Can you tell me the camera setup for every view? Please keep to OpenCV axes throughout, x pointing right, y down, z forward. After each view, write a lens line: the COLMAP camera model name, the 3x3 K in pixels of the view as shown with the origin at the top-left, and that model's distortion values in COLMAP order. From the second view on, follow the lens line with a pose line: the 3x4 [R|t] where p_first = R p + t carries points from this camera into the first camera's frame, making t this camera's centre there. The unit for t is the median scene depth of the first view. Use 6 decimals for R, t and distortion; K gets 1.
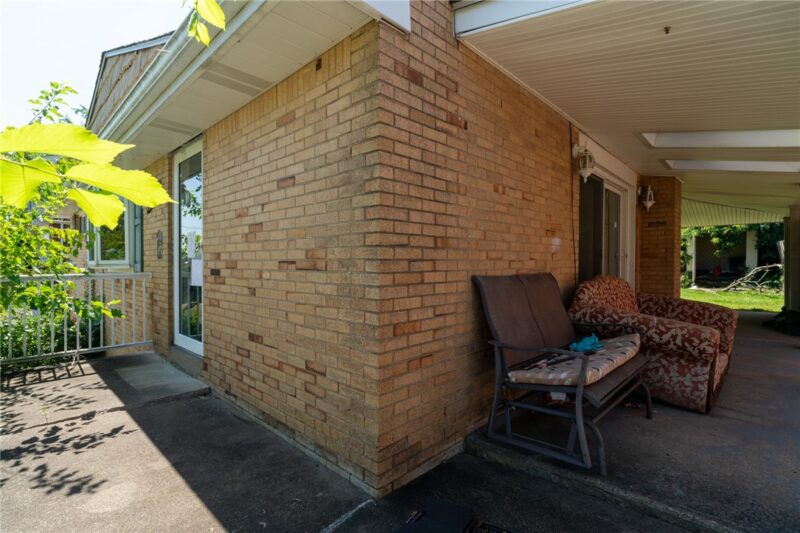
lens RADIAL K [[389.8, 0, 399.3], [0, 389.8, 267.7], [0, 0, 1]] dist [-0.011372, 0.000795]
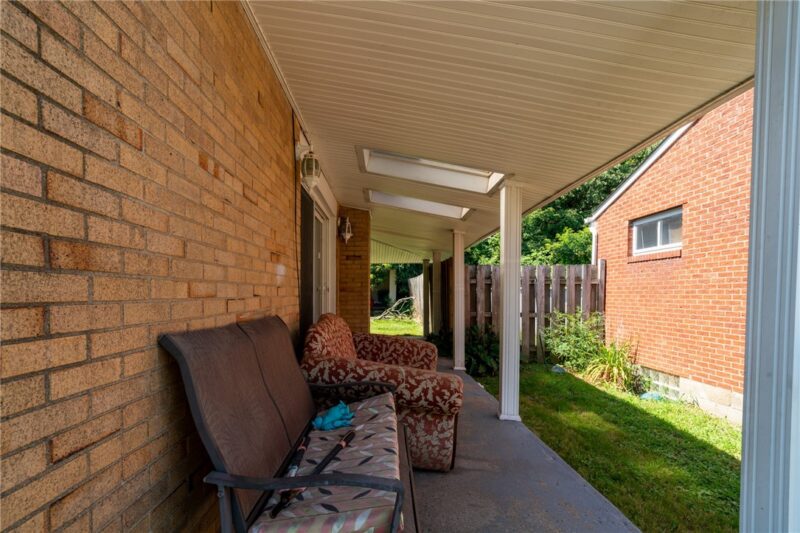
lens RADIAL K [[389.8, 0, 350.9], [0, 389.8, 311.8], [0, 0, 1]] dist [-0.011372, 0.000795]
pose [[0.777459, -0.024823, 0.628444, 0.067208], [0.003270, 0.999367, 0.035430, -0.019362], [-0.628925, -0.025491, 0.777048, 0.447560]]
